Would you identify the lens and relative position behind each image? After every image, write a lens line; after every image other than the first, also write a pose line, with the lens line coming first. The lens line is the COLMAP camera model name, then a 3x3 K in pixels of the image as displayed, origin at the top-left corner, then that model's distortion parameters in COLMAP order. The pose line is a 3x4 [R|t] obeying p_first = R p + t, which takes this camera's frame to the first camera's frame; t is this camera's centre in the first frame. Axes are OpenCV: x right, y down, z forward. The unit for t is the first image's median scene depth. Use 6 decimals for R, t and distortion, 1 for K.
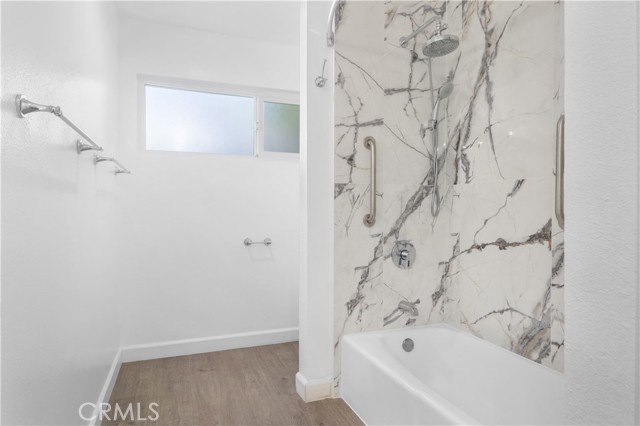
lens RADIAL K [[345.7, 0, 303.0], [0, 345.7, 212.8], [0, 0, 1]] dist [0.000567, -0.000281]
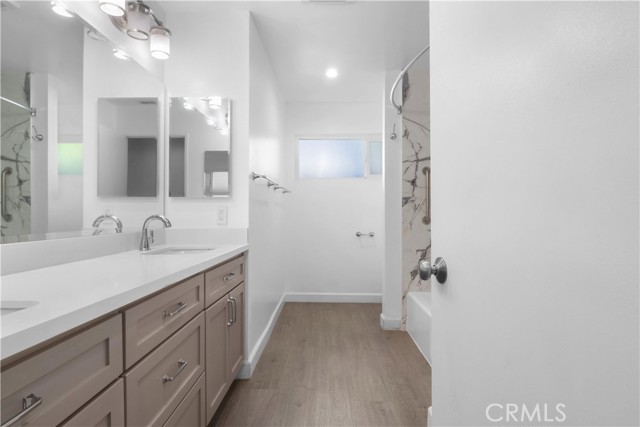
lens RADIAL K [[347.3, 0, 320.0], [0, 347.3, 209.2], [0, 0, 1]] dist [-0.001983, -0.002440]
pose [[0.925901, -0.000782, -0.377765, 0.345851], [-0.006578, 0.999813, -0.018193, 0.003447], [0.377709, 0.019329, 0.925723, -0.651654]]
